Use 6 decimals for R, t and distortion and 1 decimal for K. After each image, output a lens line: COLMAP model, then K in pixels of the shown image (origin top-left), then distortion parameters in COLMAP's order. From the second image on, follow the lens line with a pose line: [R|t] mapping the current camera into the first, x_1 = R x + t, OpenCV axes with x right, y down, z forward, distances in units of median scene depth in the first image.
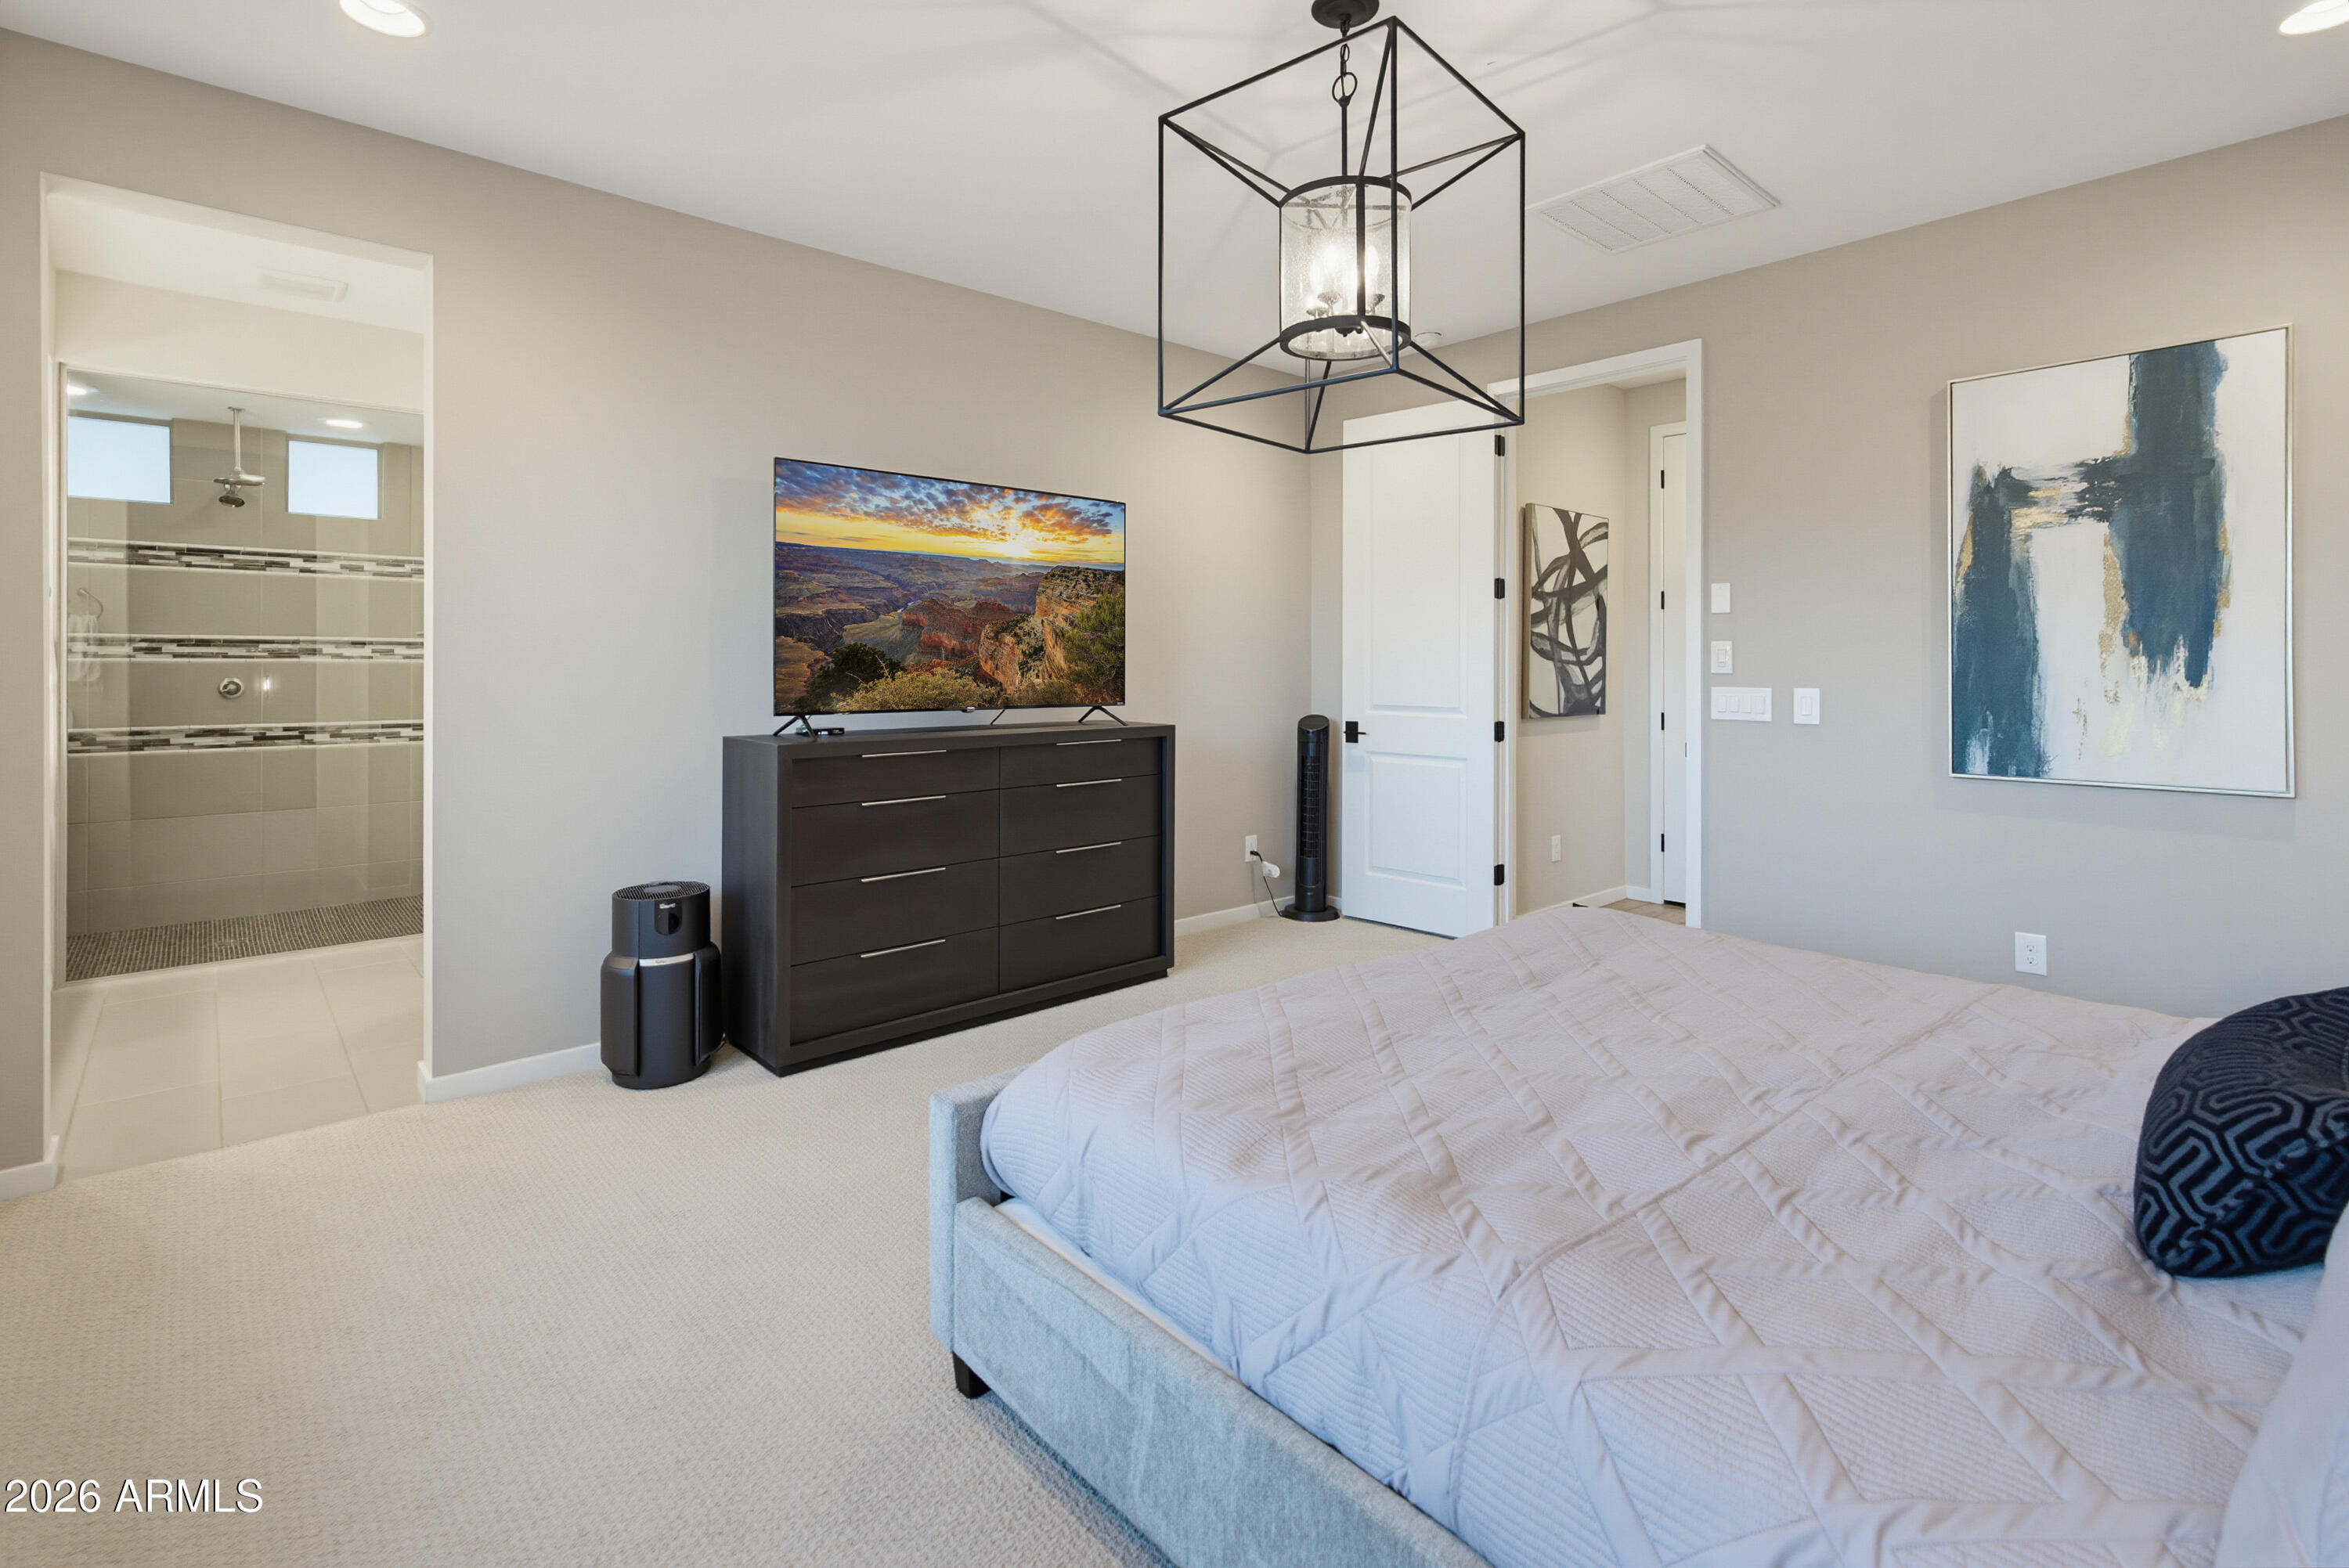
lens RADIAL K [[1096.1, 0, 1200.6], [0, 1096.1, 660.1], [0, 0, 1]] dist [-0.002624, -0.000231]
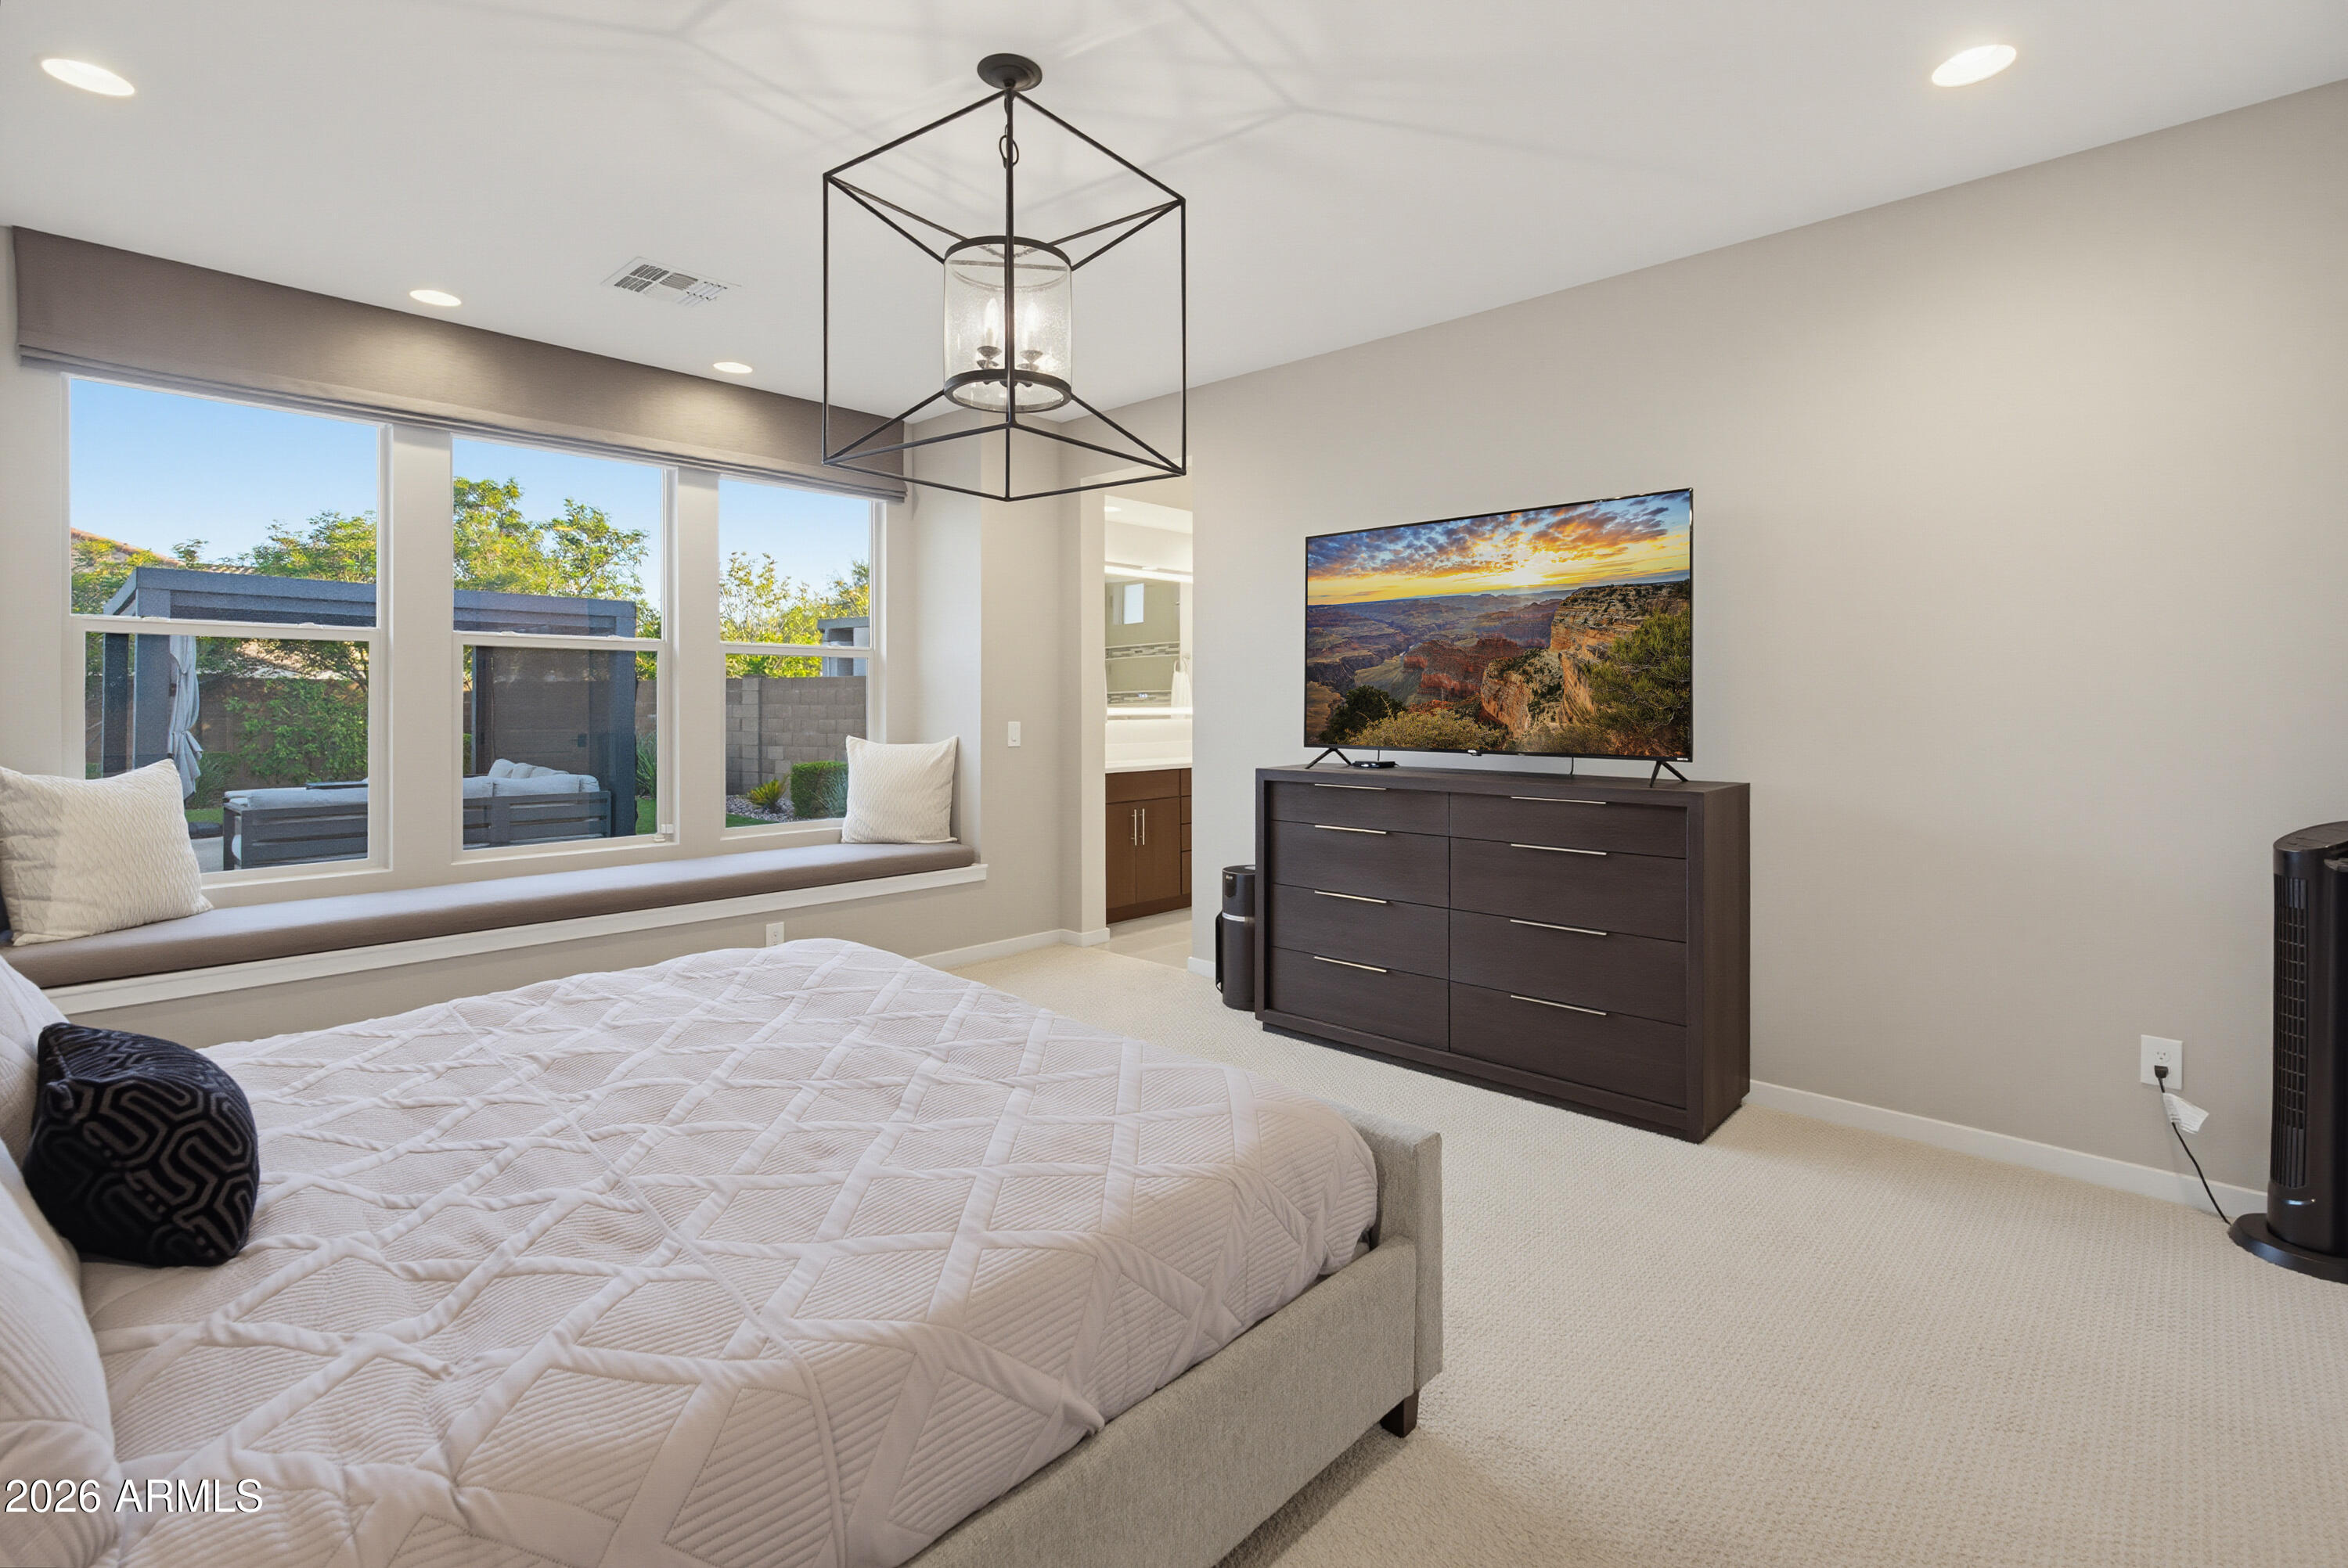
lens RADIAL K [[1095.6, 0, 1212.0], [0, 1095.6, 690.5], [0, 0, 1]] dist [-0.002624, -0.000231]
pose [[0.067549, -0.016949, -0.997572, 0.744836], [-0.004261, 0.999842, -0.017276, 0.008868], [0.997707, 0.005418, 0.067466, 0.717980]]
